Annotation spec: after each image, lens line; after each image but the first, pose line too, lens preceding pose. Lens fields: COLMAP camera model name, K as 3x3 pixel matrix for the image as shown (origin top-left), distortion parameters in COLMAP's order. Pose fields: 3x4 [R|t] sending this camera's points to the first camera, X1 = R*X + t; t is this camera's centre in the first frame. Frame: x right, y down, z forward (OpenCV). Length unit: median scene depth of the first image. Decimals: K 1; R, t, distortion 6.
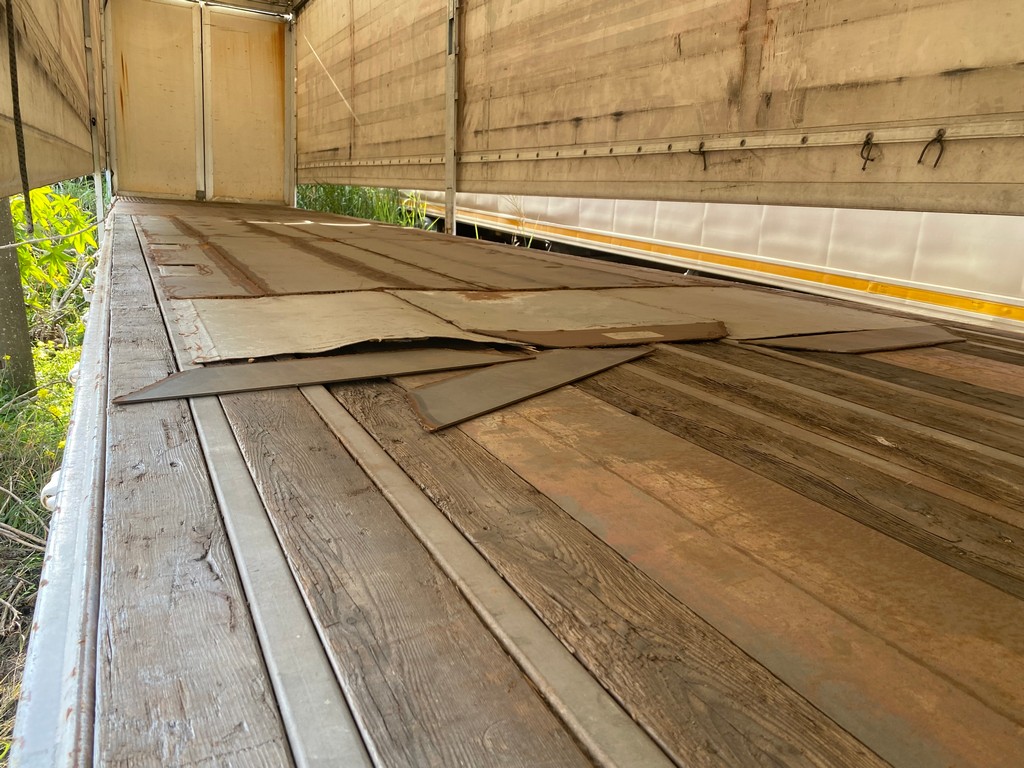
lens RADIAL K [[778.2, 0, 516.7], [0, 778.2, 394.0], [0, 0, 1]] dist [0.029543, -0.032920]
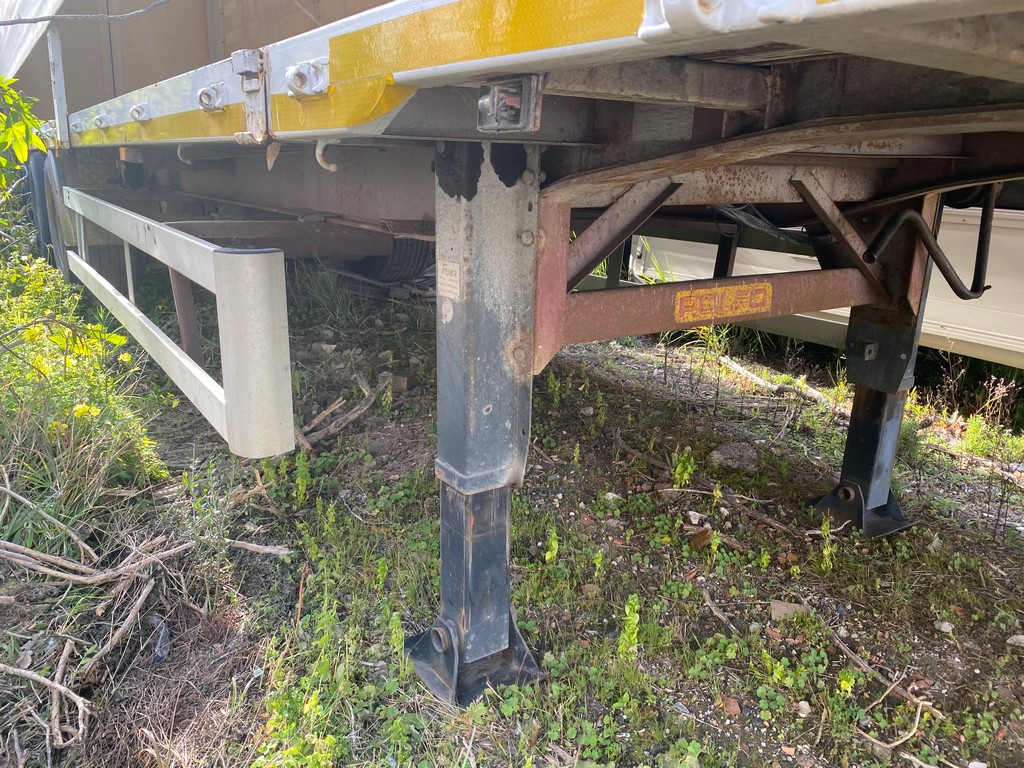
lens RADIAL K [[778.2, 0, 525.1], [0, 778.2, 386.5], [0, 0, 1]] dist [0.029543, -0.032920]
pose [[0.989106, -0.065855, 0.131651, -0.360348], [0.062760, 0.997649, 0.027523, 0.060311], [-0.133154, -0.018961, 0.990914, 0.391187]]
